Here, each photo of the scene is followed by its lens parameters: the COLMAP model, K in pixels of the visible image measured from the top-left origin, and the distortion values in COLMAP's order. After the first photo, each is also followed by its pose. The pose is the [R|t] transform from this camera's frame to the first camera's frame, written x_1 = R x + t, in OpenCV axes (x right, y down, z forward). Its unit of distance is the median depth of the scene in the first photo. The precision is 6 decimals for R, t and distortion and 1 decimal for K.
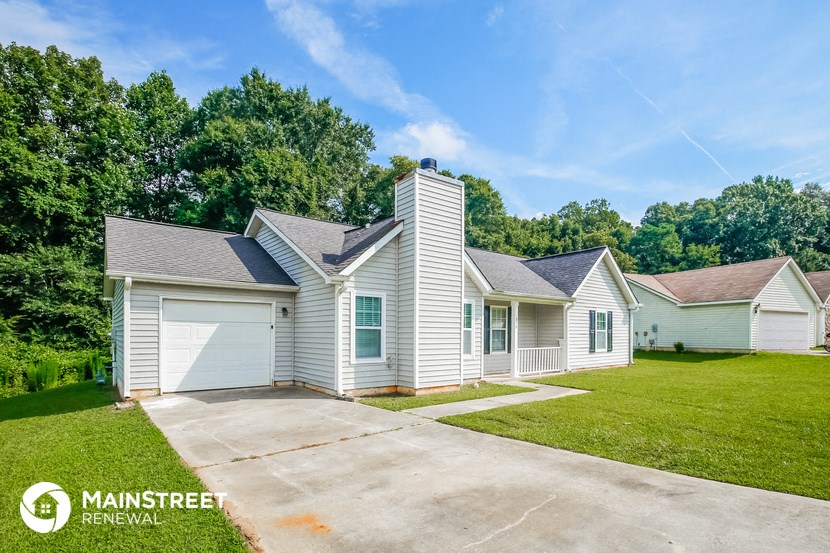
lens RADIAL K [[408.9, 0, 414.9], [0, 408.9, 331.9], [0, 0, 1]] dist [-0.027164, -0.000502]
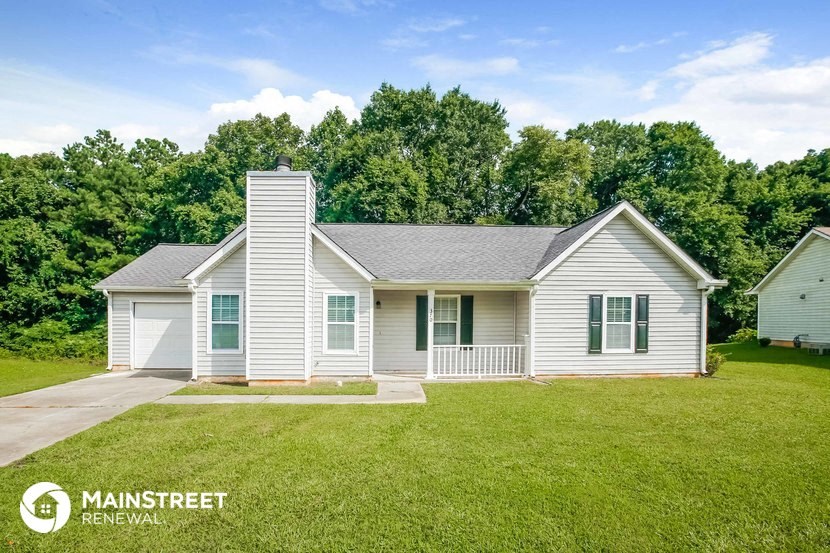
lens RADIAL K [[415.2, 0, 414.9], [0, 415.2, 325.5], [0, 0, 1]] dist [-0.022014, -0.000082]
pose [[0.818391, 0.003461, -0.574651, 0.598453], [0.003128, 0.999940, 0.010478, -0.007489], [0.574653, -0.010373, 0.818331, 0.227763]]
